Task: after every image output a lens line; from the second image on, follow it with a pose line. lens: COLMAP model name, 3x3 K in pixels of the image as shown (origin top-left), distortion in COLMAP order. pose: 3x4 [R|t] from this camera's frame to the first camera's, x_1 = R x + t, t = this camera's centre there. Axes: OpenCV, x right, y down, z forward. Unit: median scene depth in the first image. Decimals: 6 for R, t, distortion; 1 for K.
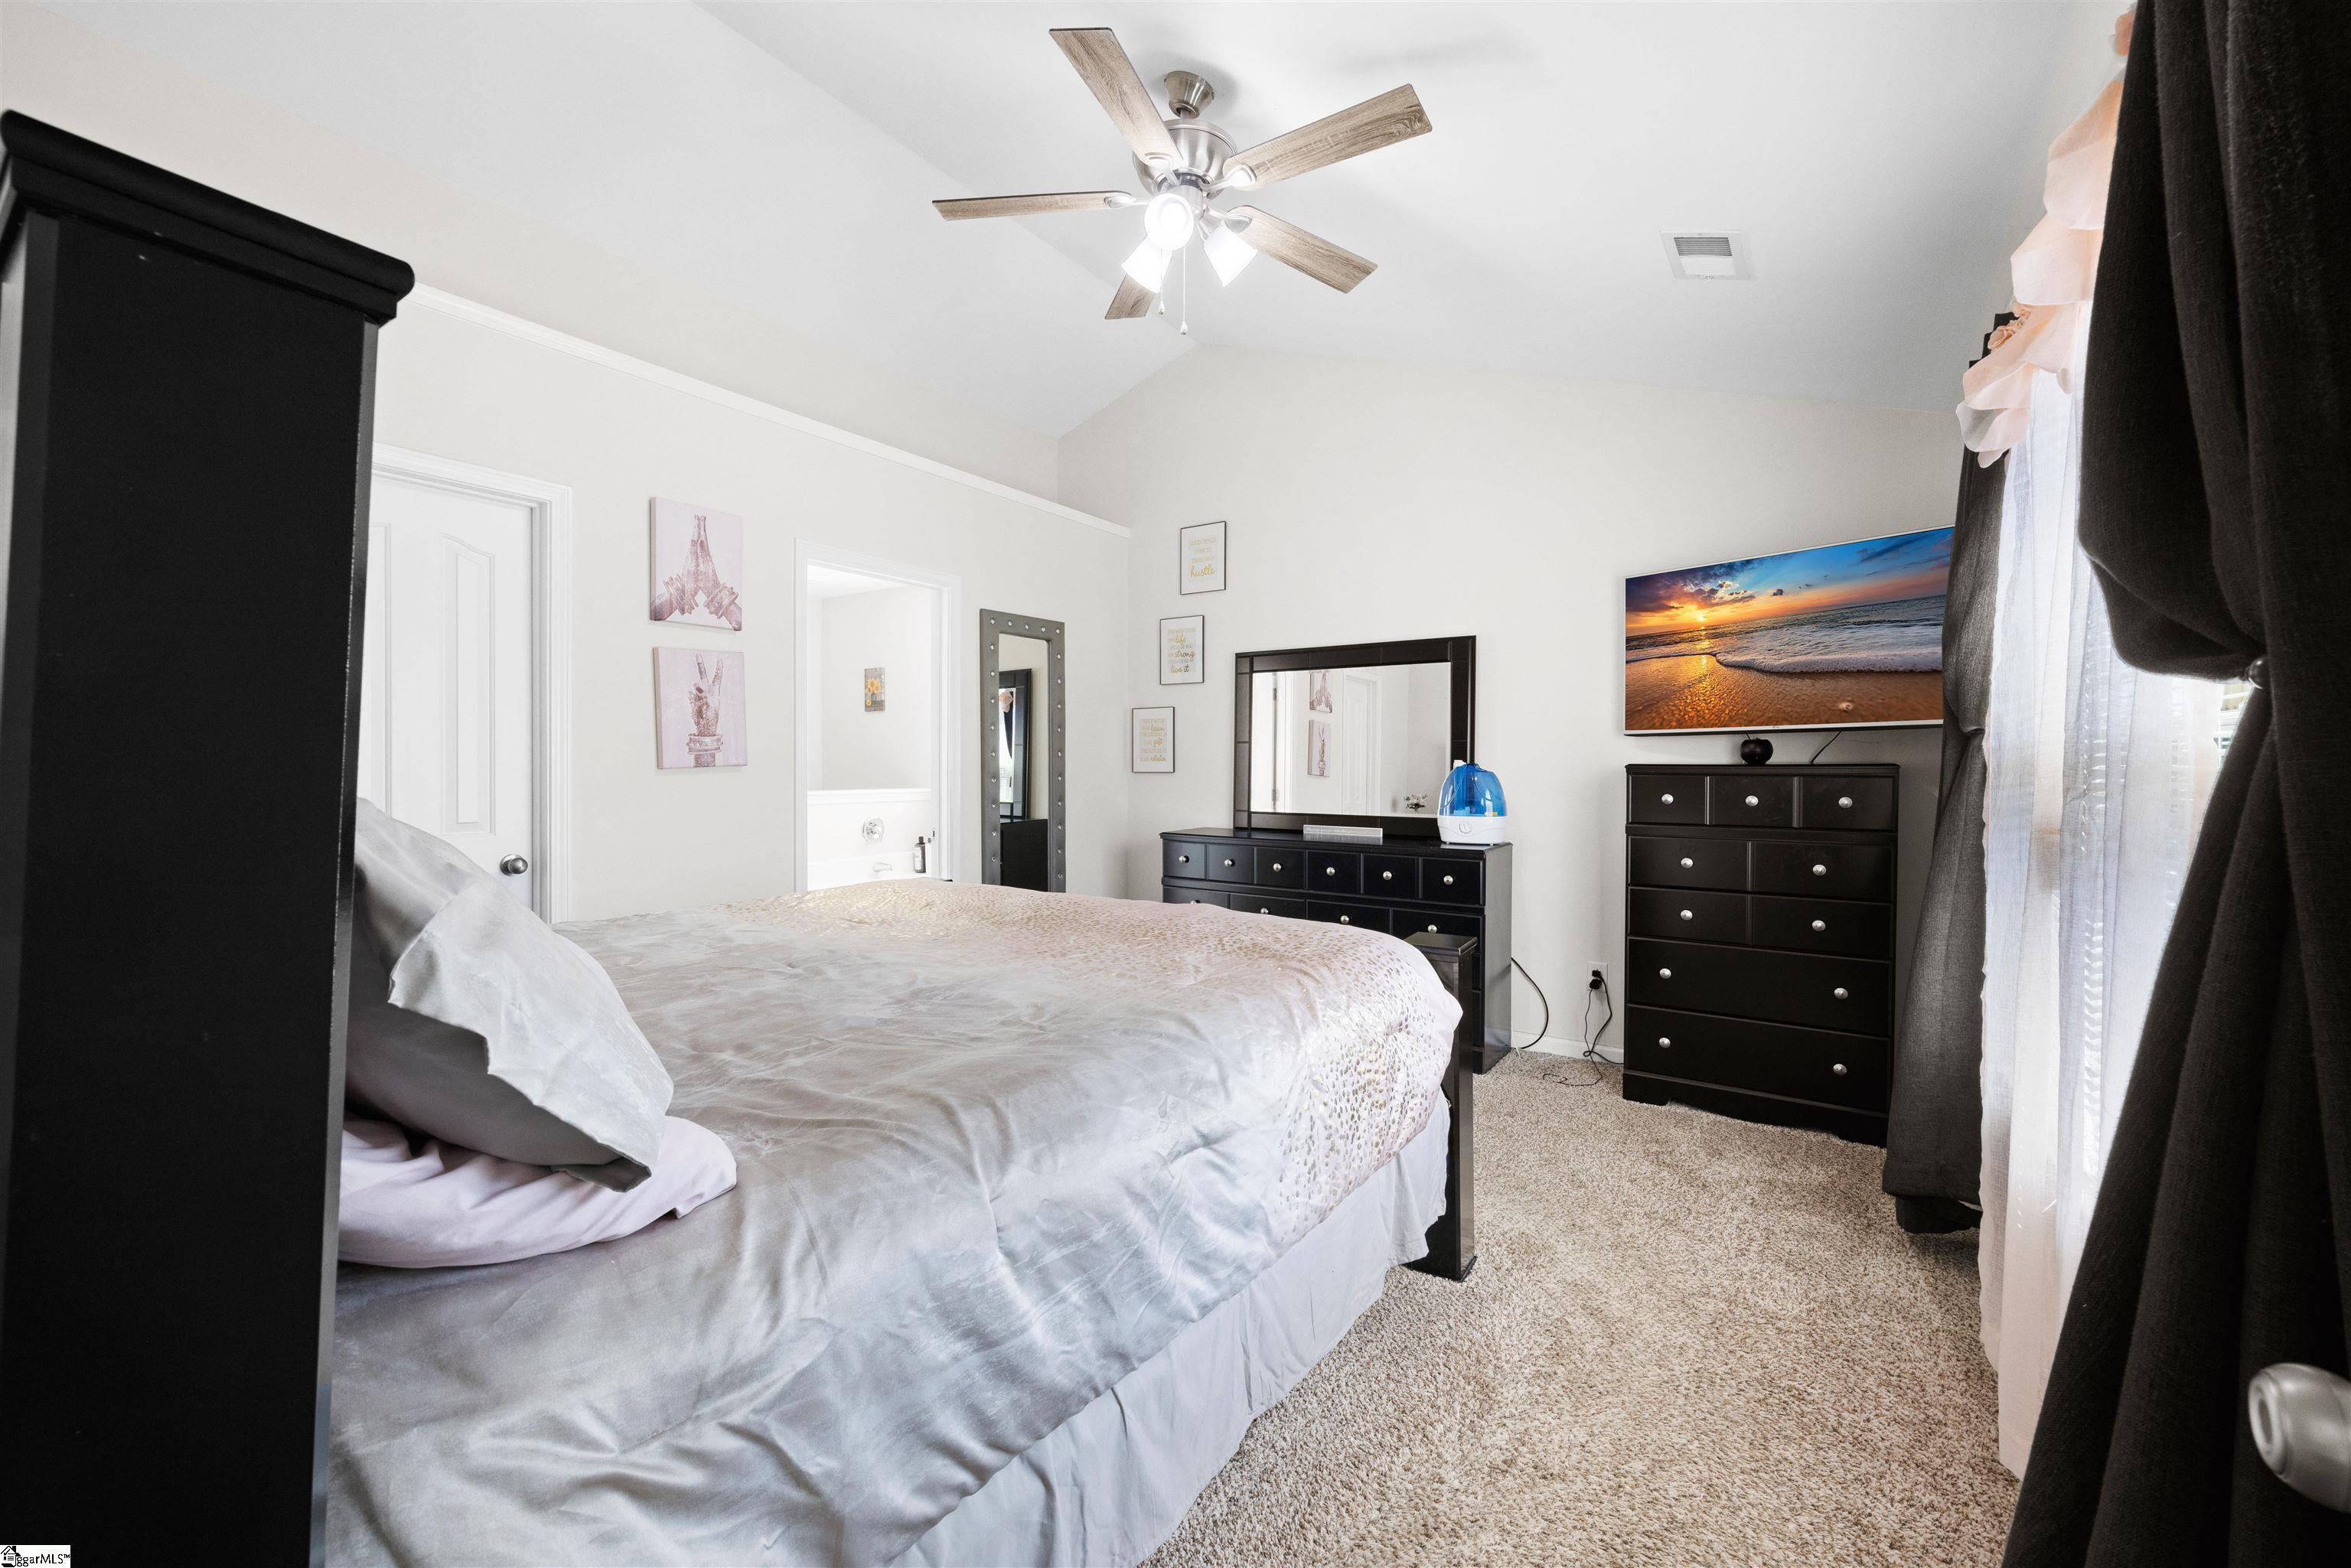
lens RADIAL K [[951.5, 0, 1156.1], [0, 951.5, 787.3], [0, 0, 1]] dist [-0.006989, 0.003585]
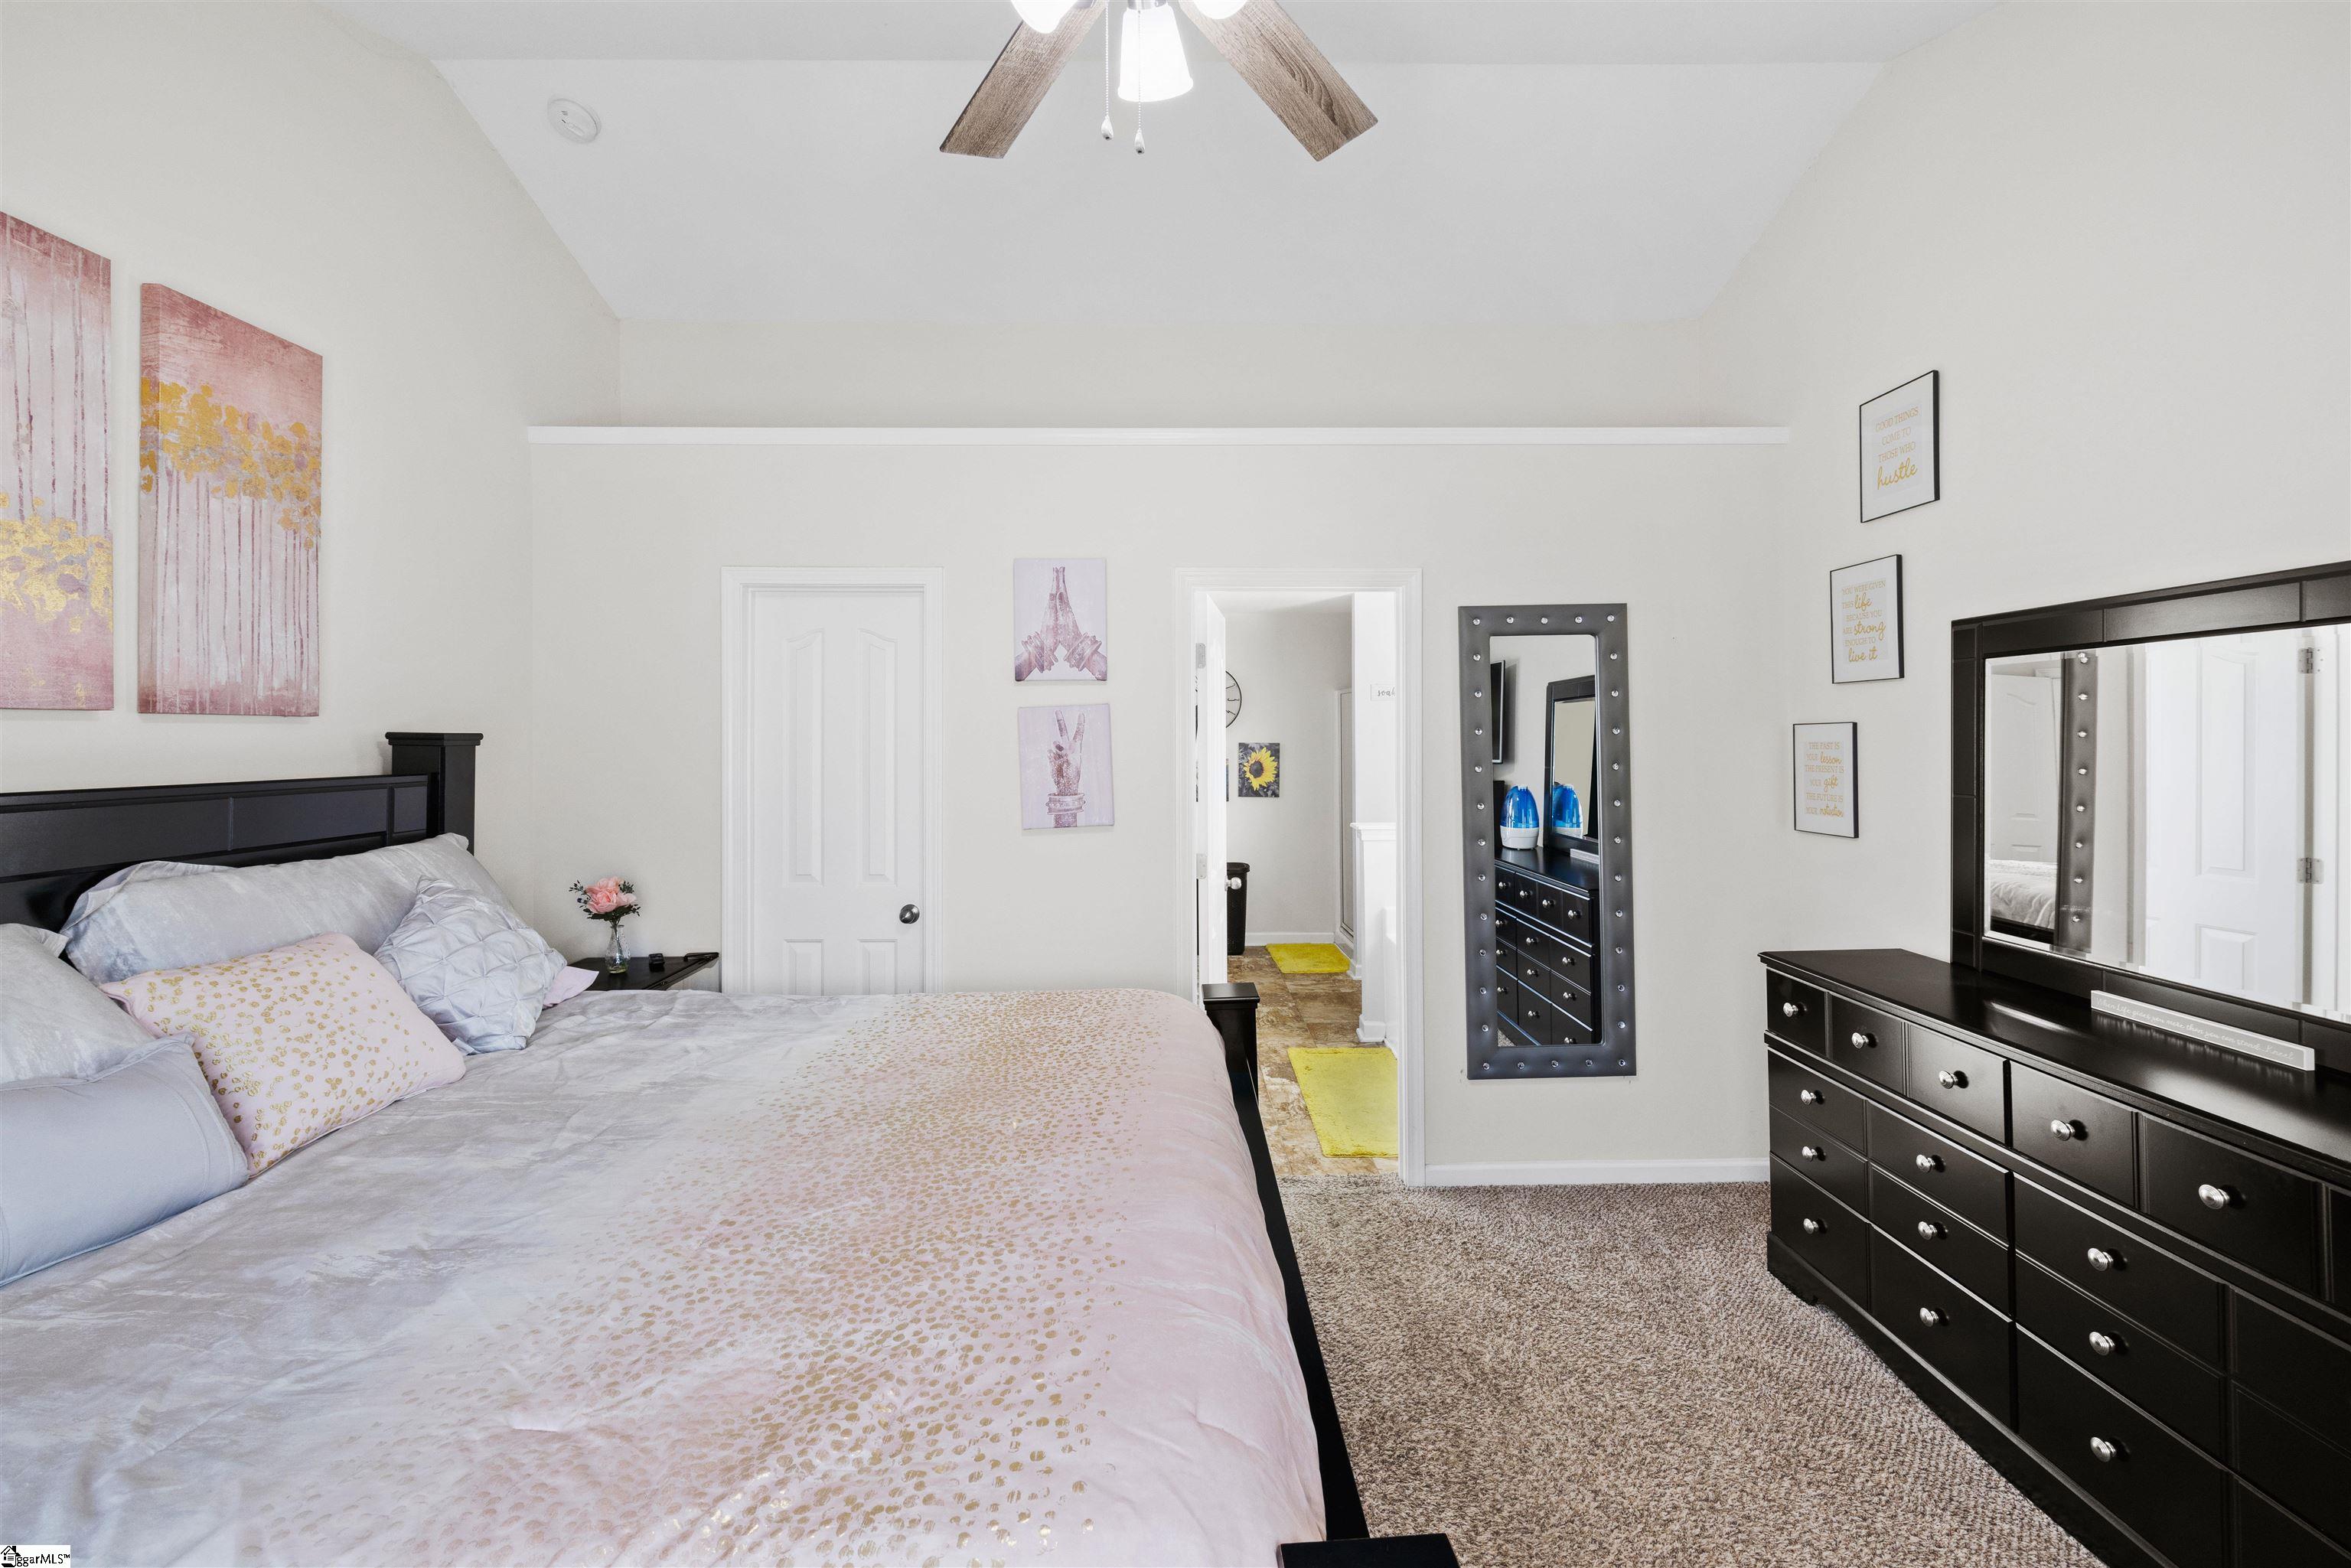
lens RADIAL K [[951.5, 0, 1292.6], [0, 951.5, 732.5], [0, 0, 1]] dist [-0.006989, 0.003585]
pose [[0.585207, 0.000044, -0.810884, 0.436061], [-0.007944, 0.999952, -0.005679, -0.112938], [0.810845, 0.009766, 0.585179, 0.618573]]
